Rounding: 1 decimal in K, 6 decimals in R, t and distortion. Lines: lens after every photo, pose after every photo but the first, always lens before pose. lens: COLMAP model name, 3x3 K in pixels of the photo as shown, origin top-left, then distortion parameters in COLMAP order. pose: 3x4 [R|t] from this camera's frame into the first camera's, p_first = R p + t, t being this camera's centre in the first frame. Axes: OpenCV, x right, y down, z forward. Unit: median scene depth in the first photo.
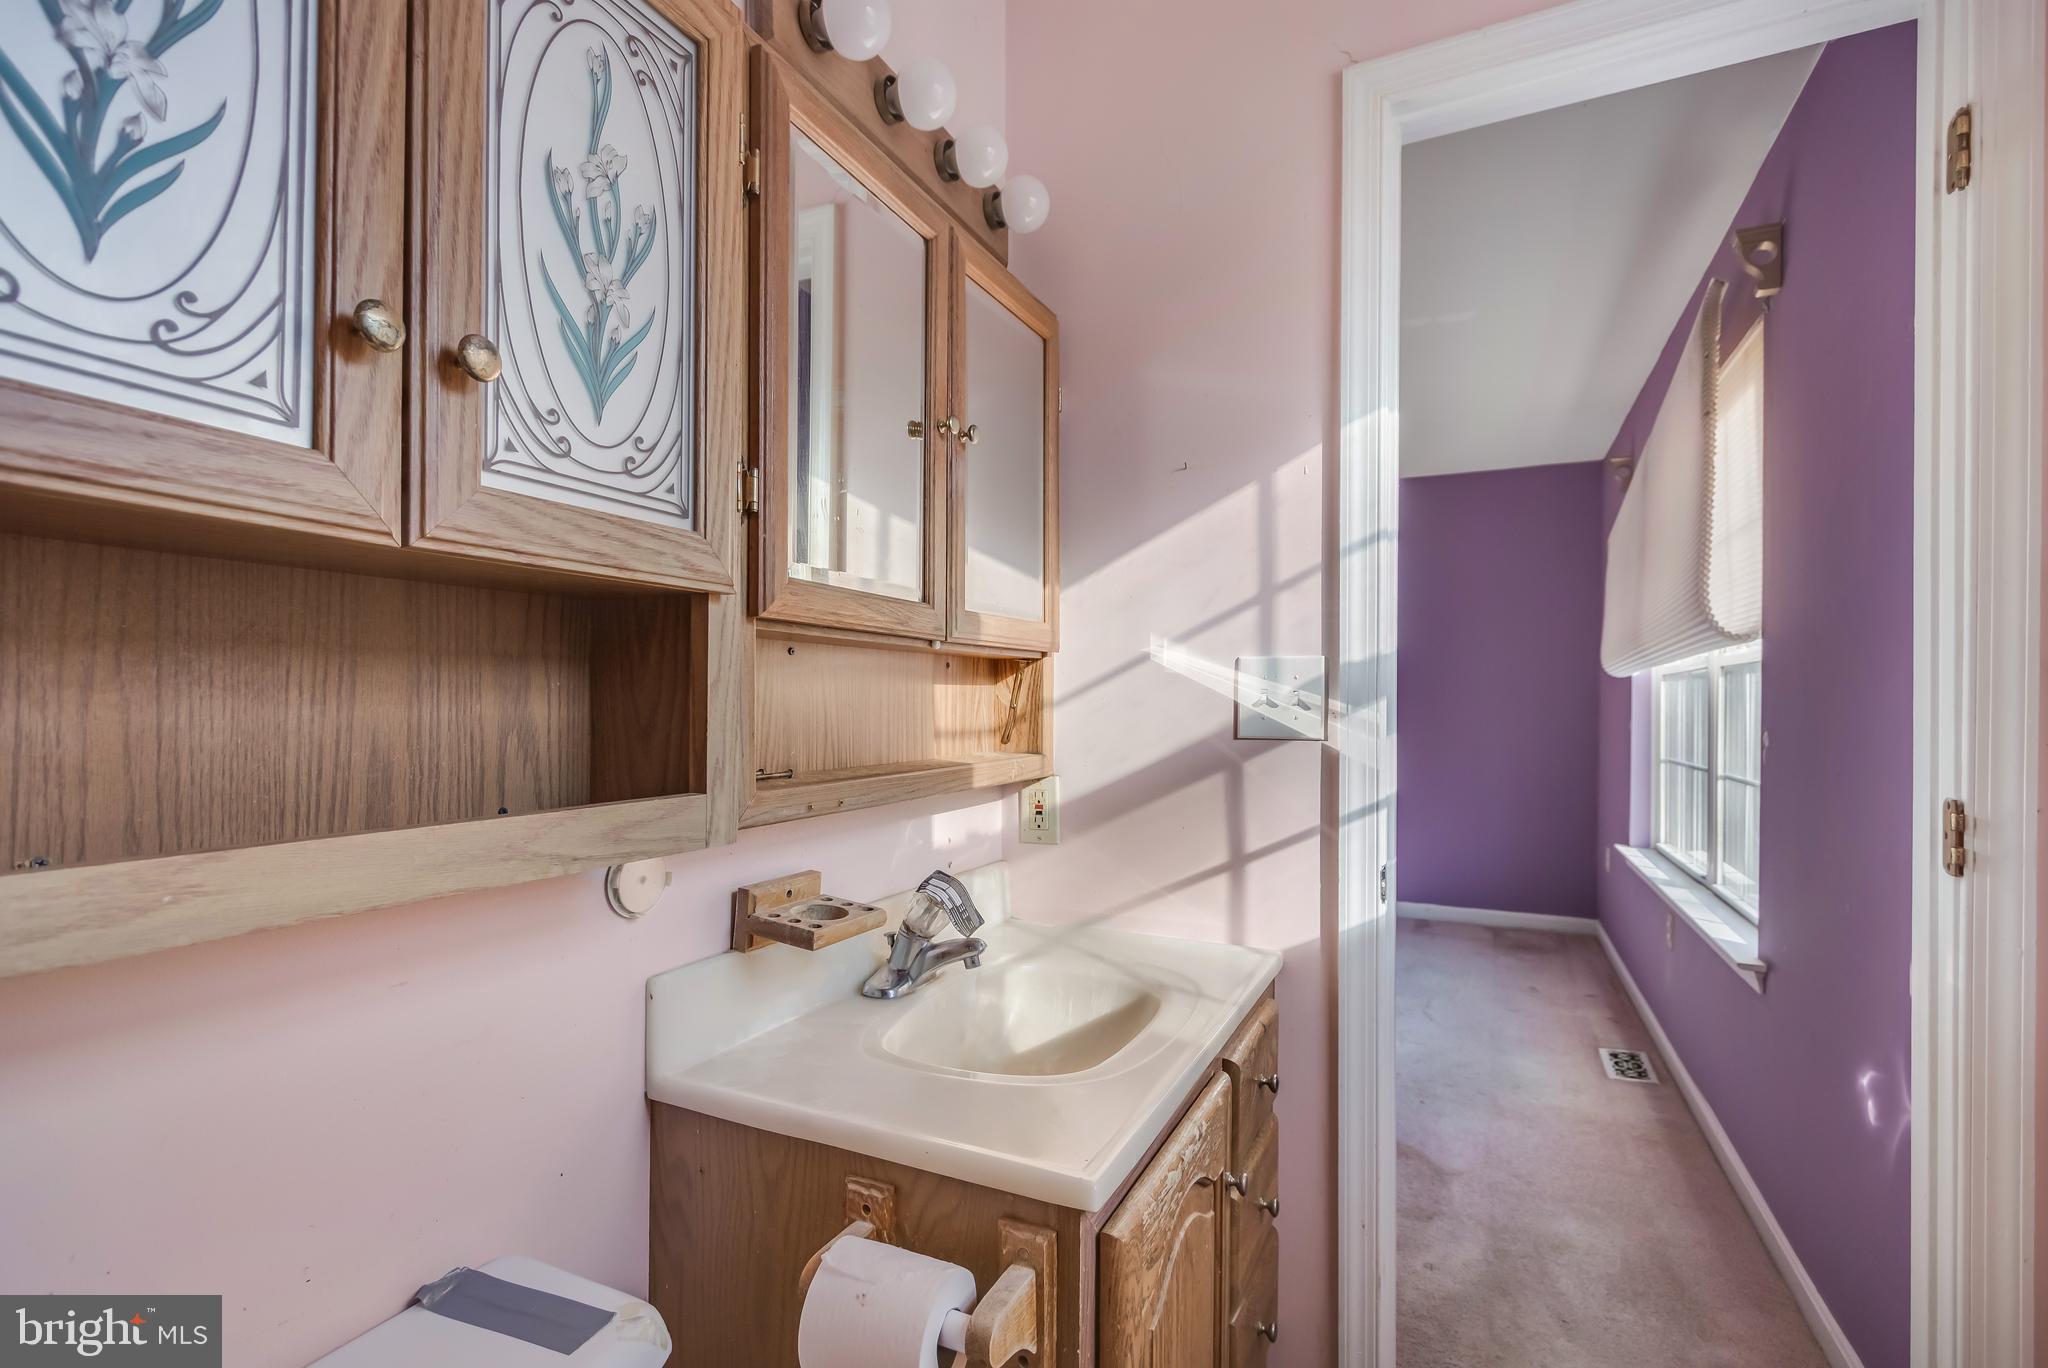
lens RADIAL K [[956.7, 0, 1004.4], [0, 956.7, 696.5], [0, 0, 1]] dist [0.001992, -0.000245]
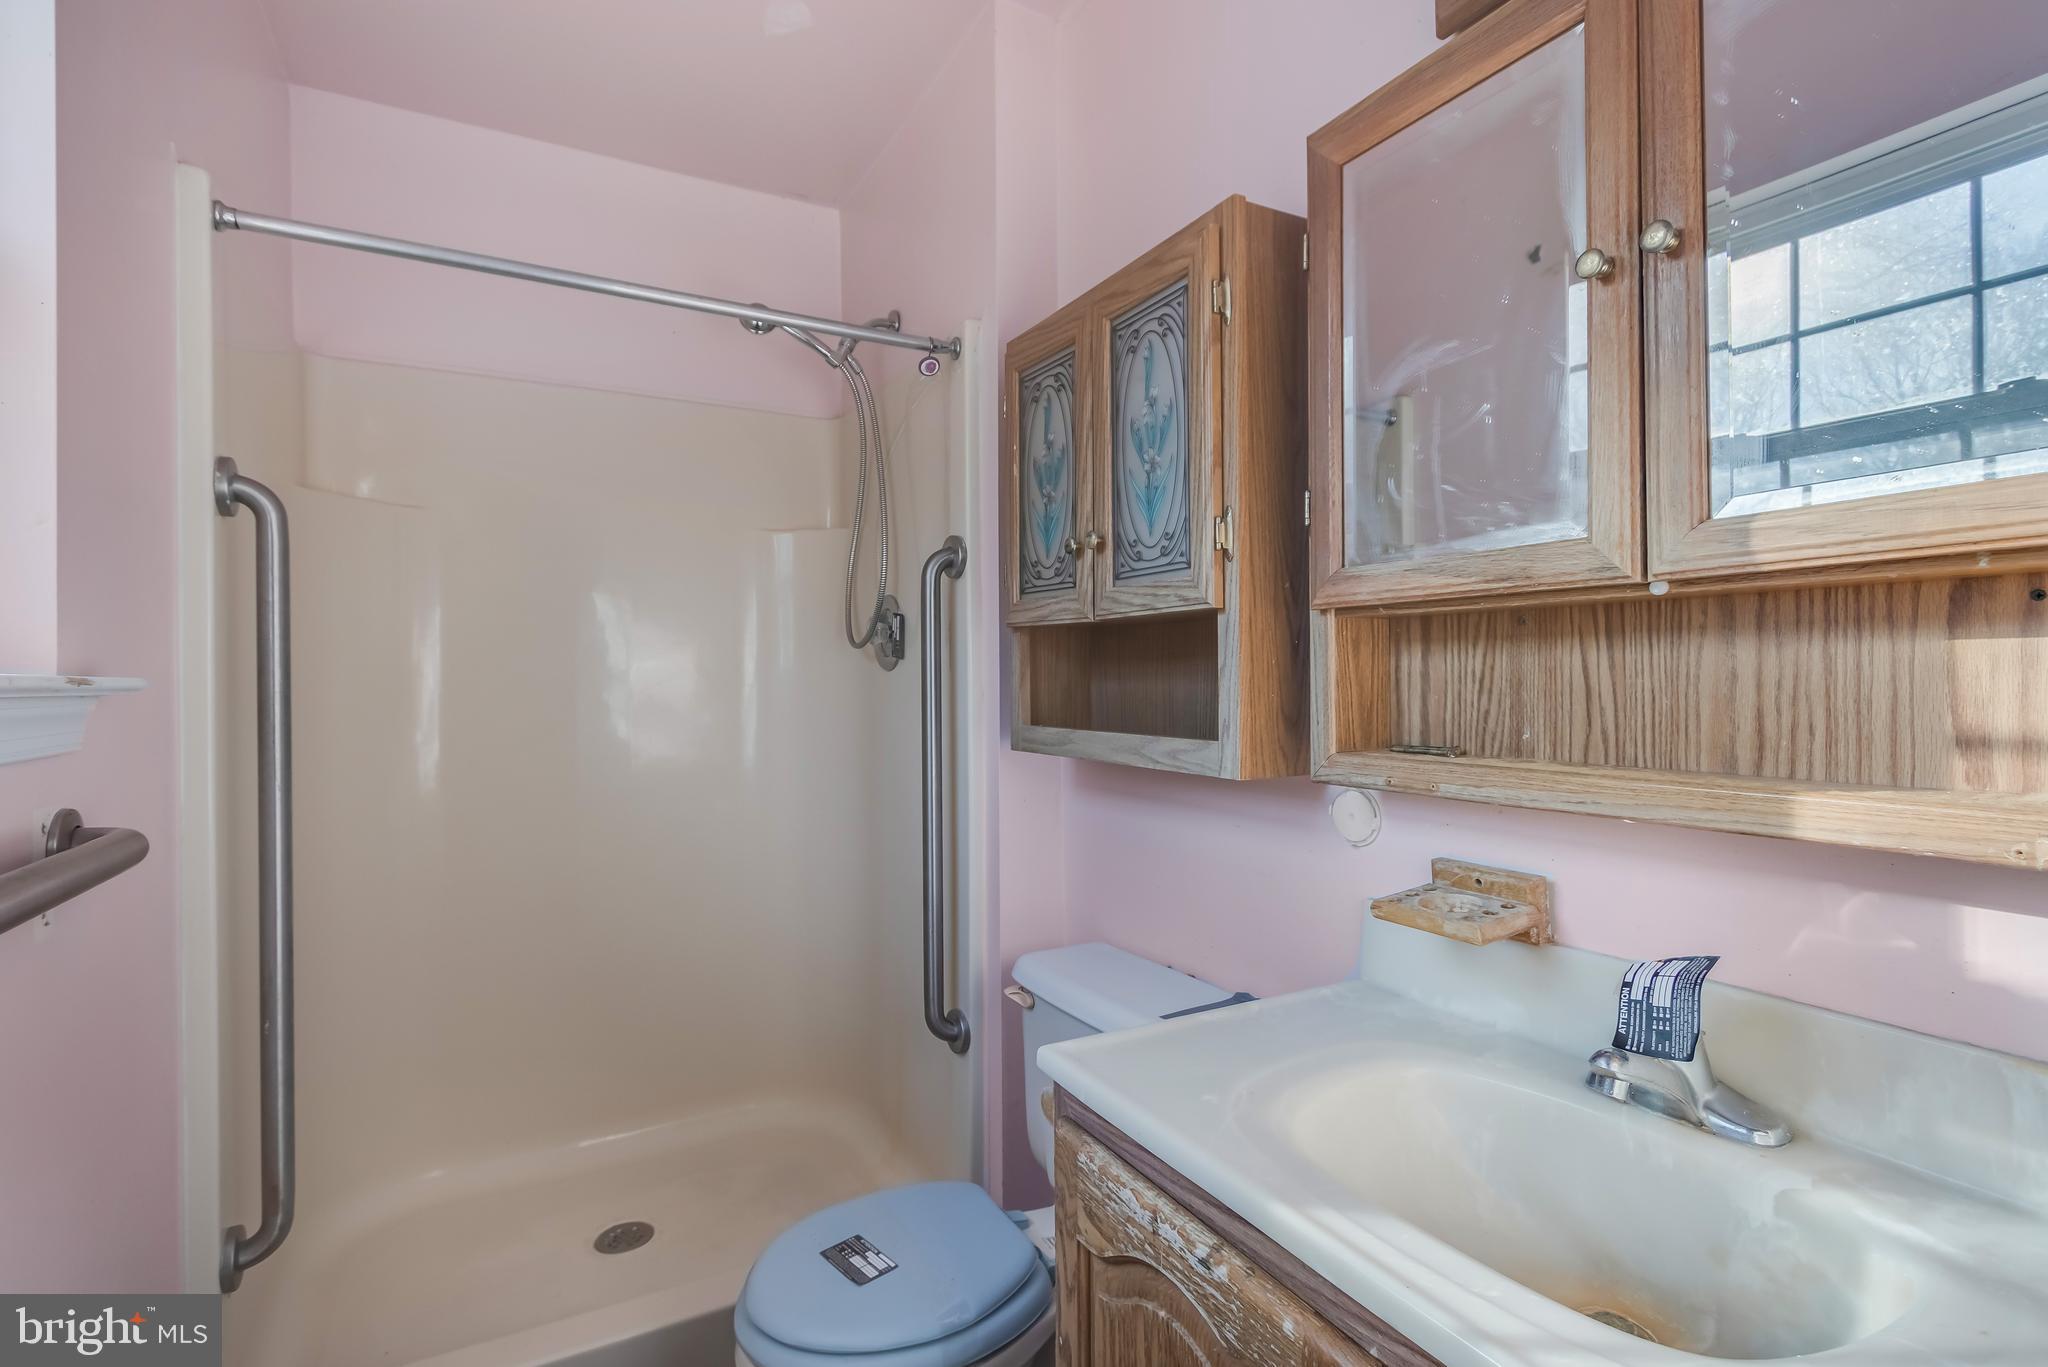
lens RADIAL K [[938.4, 0, 984.5], [0, 938.4, 678.6], [0, 0, 1]] dist [0.000124, -0.000013]
pose [[-0.572038, -0.004870, -0.820213, 1.260034], [0.007315, 0.999912, -0.011038, 0.018655], [0.820195, -0.012314, -0.571952, 1.729981]]
